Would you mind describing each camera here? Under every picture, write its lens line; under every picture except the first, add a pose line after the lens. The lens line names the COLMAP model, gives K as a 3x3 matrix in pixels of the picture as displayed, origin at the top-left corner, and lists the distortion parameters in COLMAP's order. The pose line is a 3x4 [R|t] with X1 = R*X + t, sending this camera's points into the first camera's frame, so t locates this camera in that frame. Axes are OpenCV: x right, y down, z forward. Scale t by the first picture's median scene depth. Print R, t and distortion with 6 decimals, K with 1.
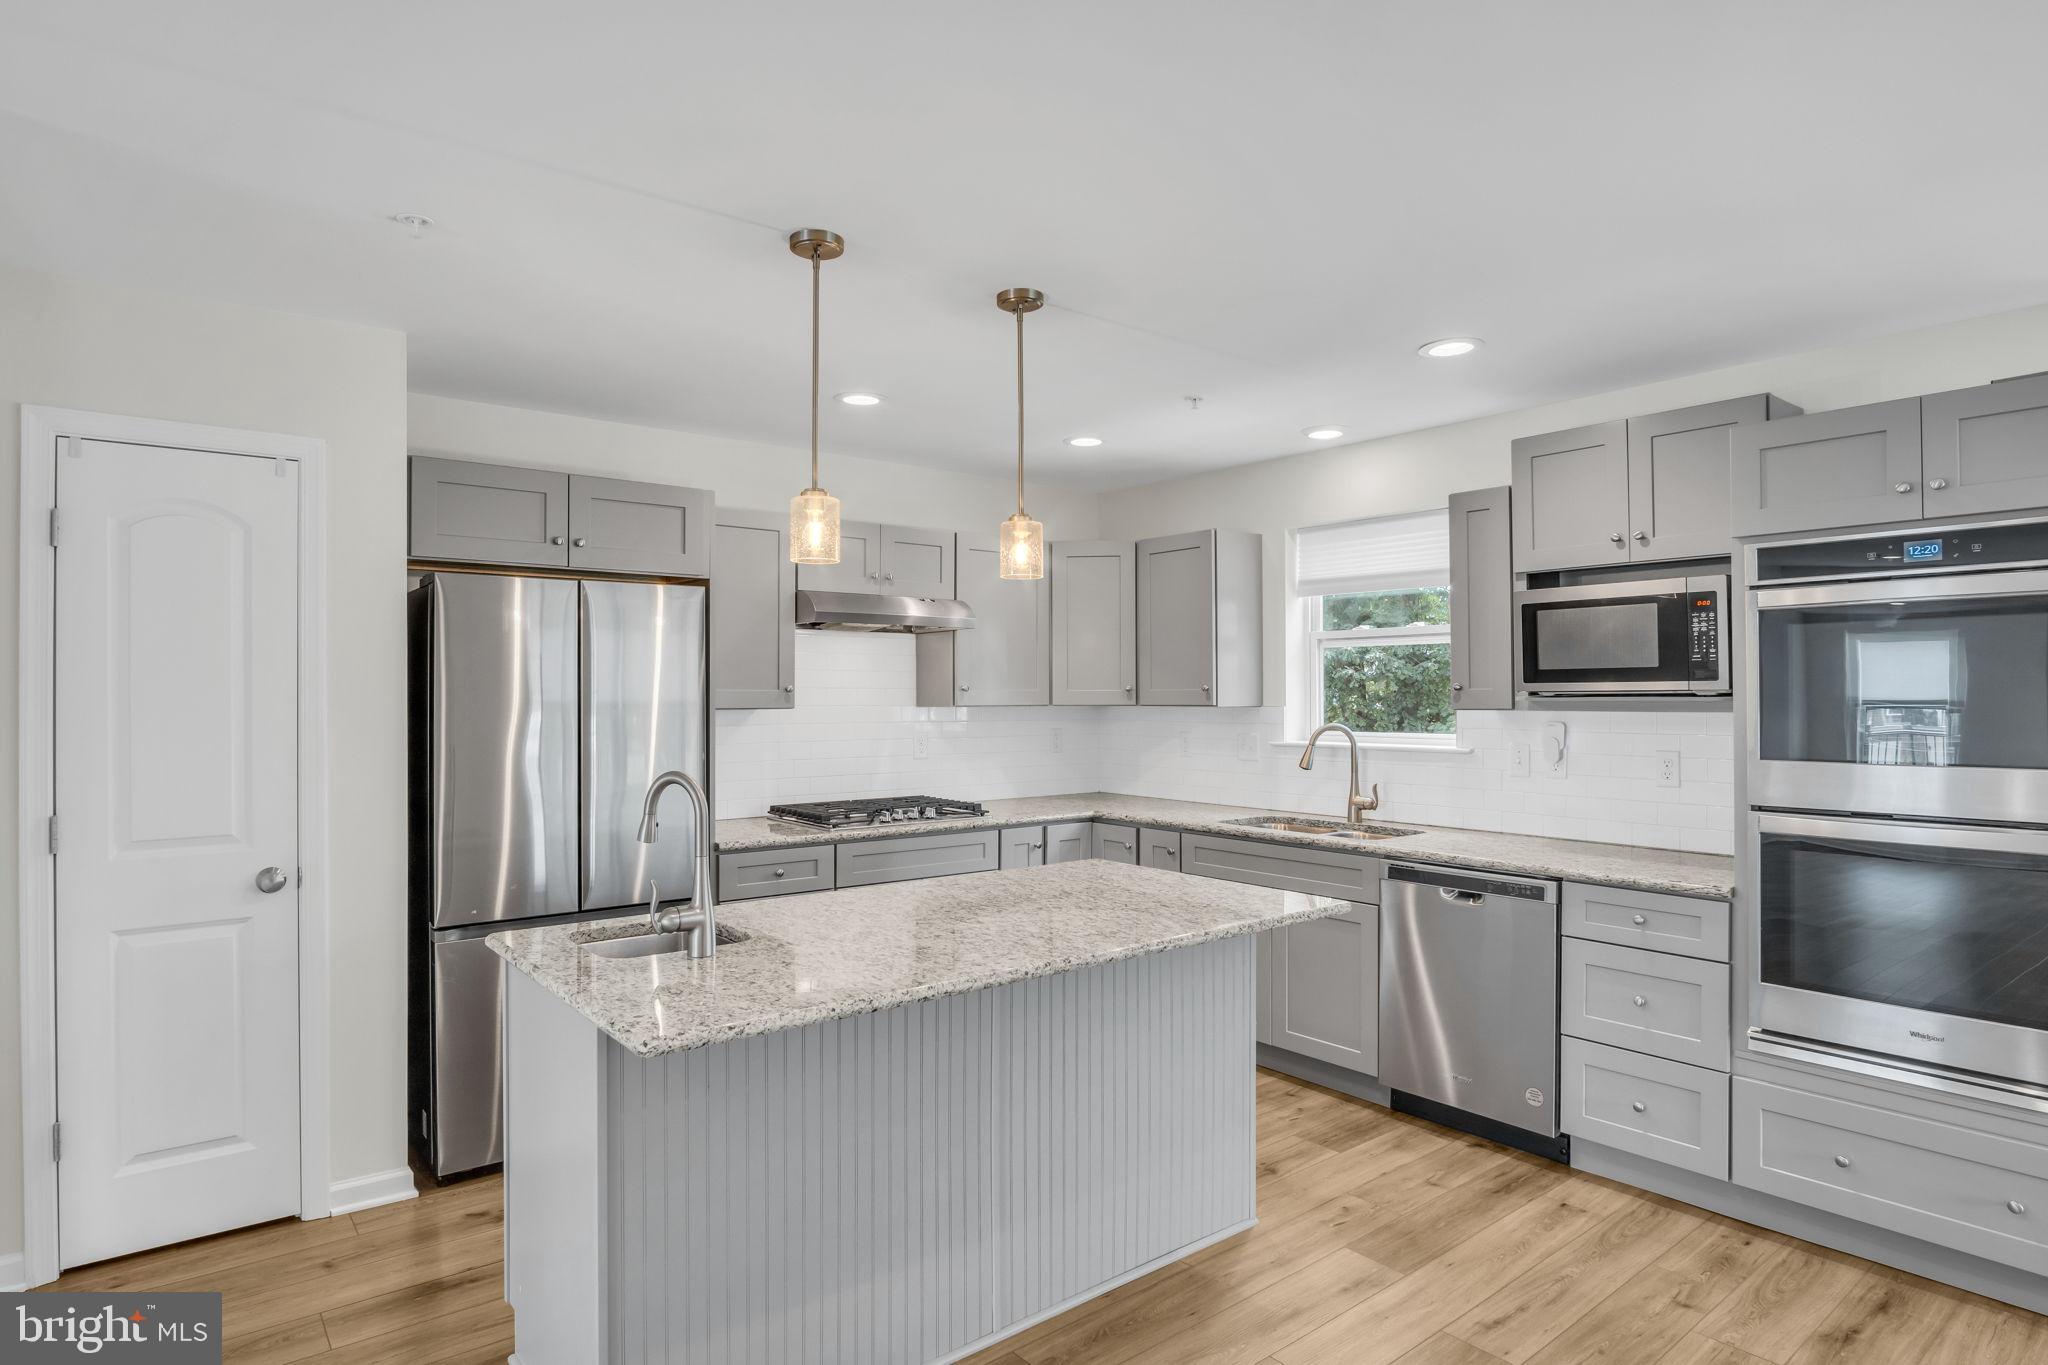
lens RADIAL K [[1109.8, 0, 1028.6], [0, 1109.8, 684.1], [0, 0, 1]] dist [-0.018650, 0.001558]
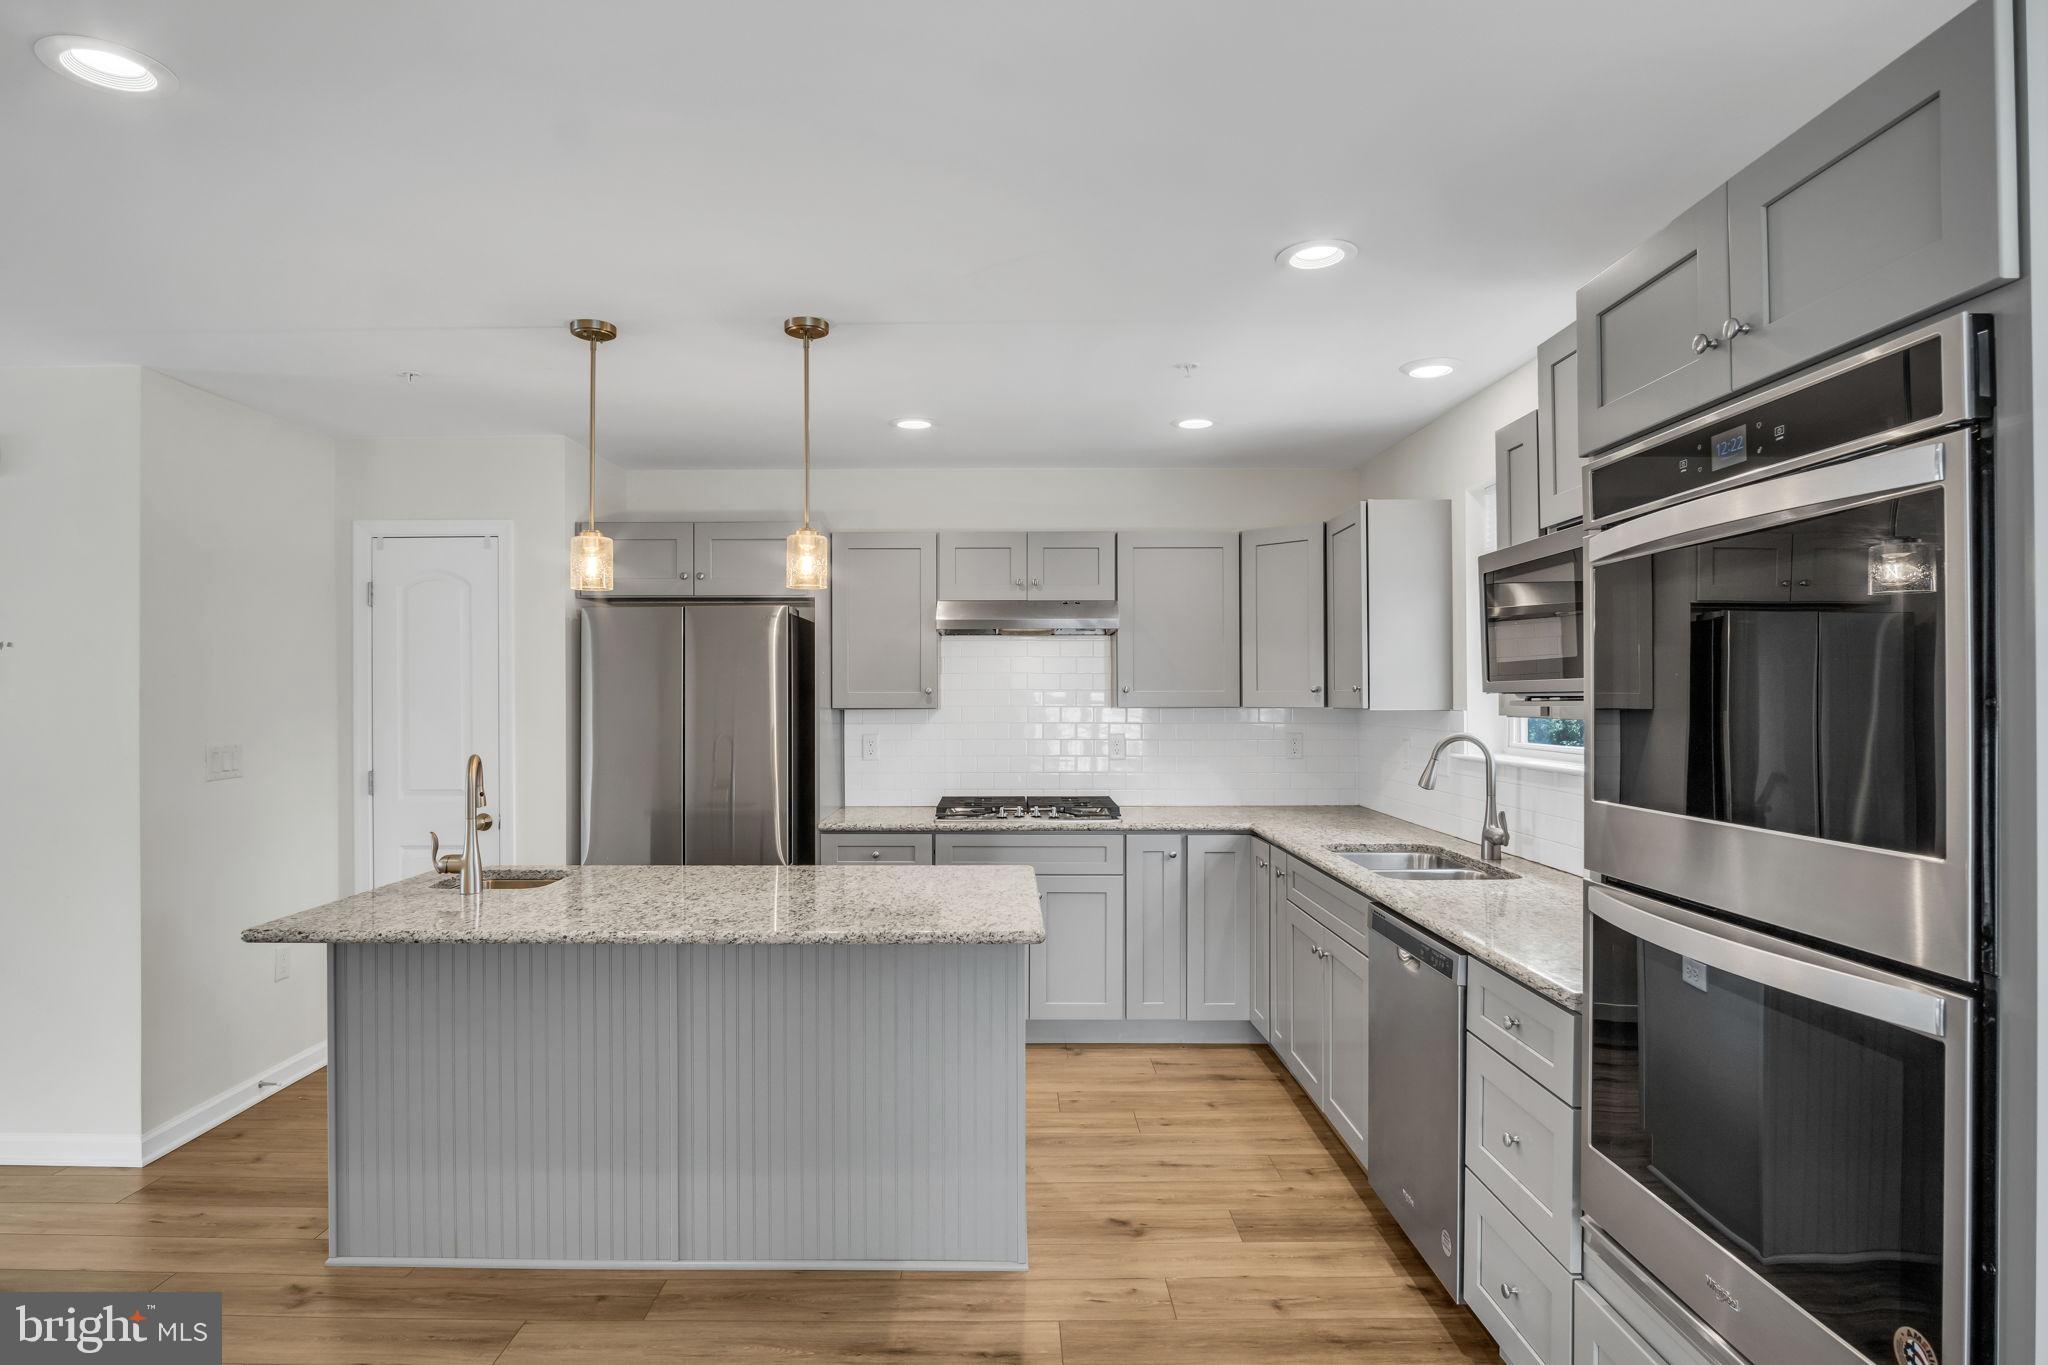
lens RADIAL K [[1109.8, 0, 1019.8], [0, 1109.8, 689.8], [0, 0, 1]] dist [-0.018650, 0.001558]
pose [[0.780705, -0.003618, -0.624889, 0.635092], [0.007648, 0.999964, 0.003767, -0.000020], [0.624853, -0.007720, 0.780705, 0.227252]]
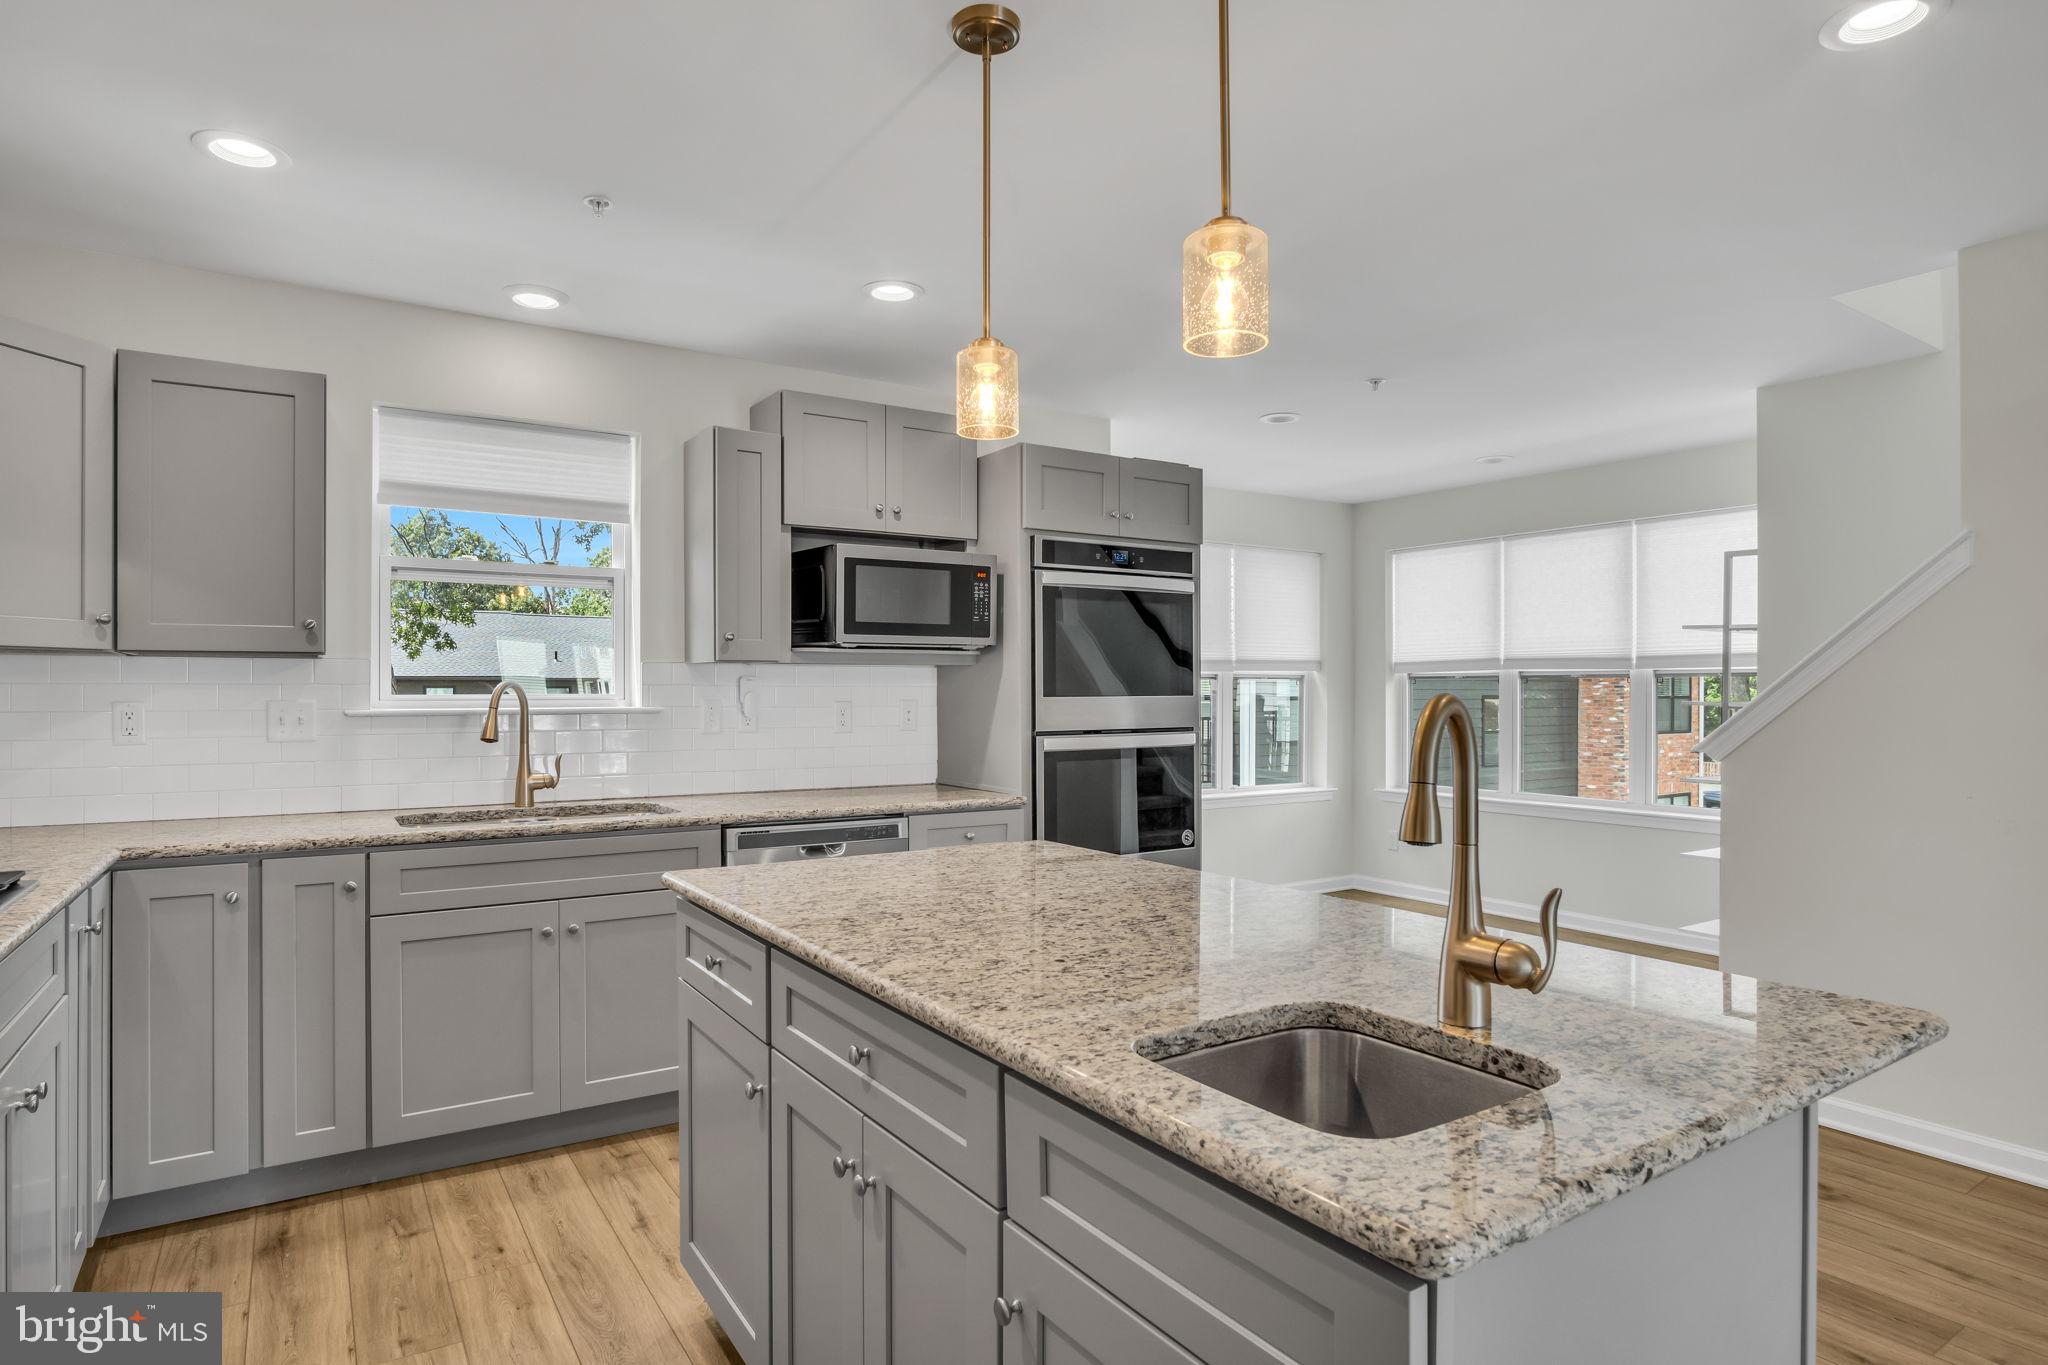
lens RADIAL K [[1109.8, 0, 1017.7], [0, 1109.8, 681.7], [0, 0, 1]] dist [-0.018650, 0.001558]
pose [[0.108335, 0.007036, 0.994090, -0.538123], [-0.009487, 0.999937, -0.006043, 0.046313], [-0.994069, -0.008776, 0.108394, 0.698674]]
